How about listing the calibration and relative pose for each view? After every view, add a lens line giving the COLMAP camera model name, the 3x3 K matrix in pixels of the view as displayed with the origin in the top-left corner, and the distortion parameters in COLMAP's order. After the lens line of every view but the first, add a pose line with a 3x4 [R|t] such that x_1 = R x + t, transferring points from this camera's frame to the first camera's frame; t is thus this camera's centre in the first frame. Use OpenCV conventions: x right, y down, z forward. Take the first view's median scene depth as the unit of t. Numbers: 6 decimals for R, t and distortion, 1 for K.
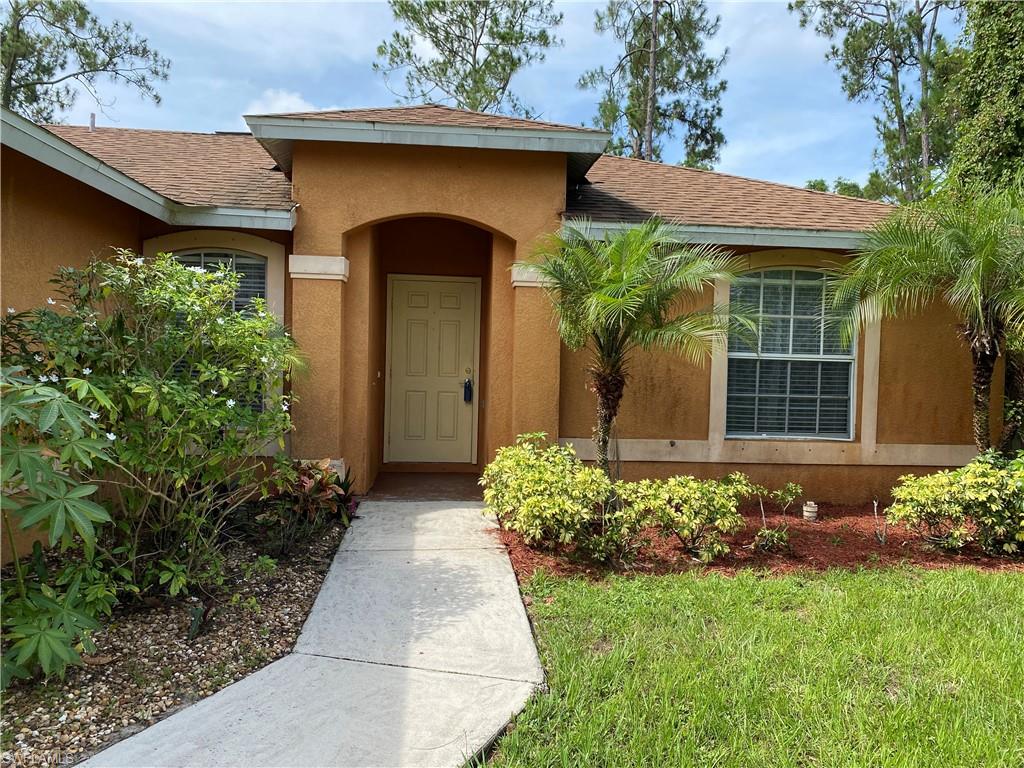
lens RADIAL K [[784.2, 0, 510.2], [0, 784.2, 389.1], [0, 0, 1]] dist [0.079256, -0.150135]
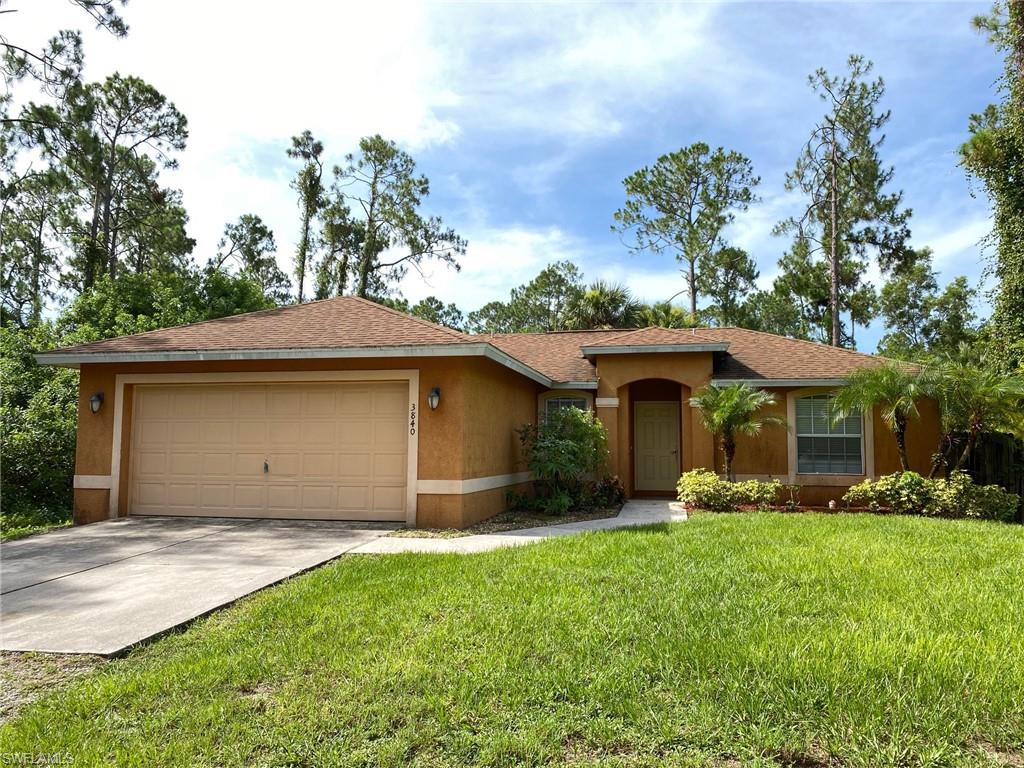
lens RADIAL K [[784.2, 0, 510.2], [0, 784.2, 389.1], [0, 0, 1]] dist [0.079256, -0.150135]
pose [[0.956834, -0.041571, -0.287646, 0.033735], [0.005551, 0.992151, -0.124923, 0.021197], [0.290581, 0.117934, 0.949555, -0.279225]]
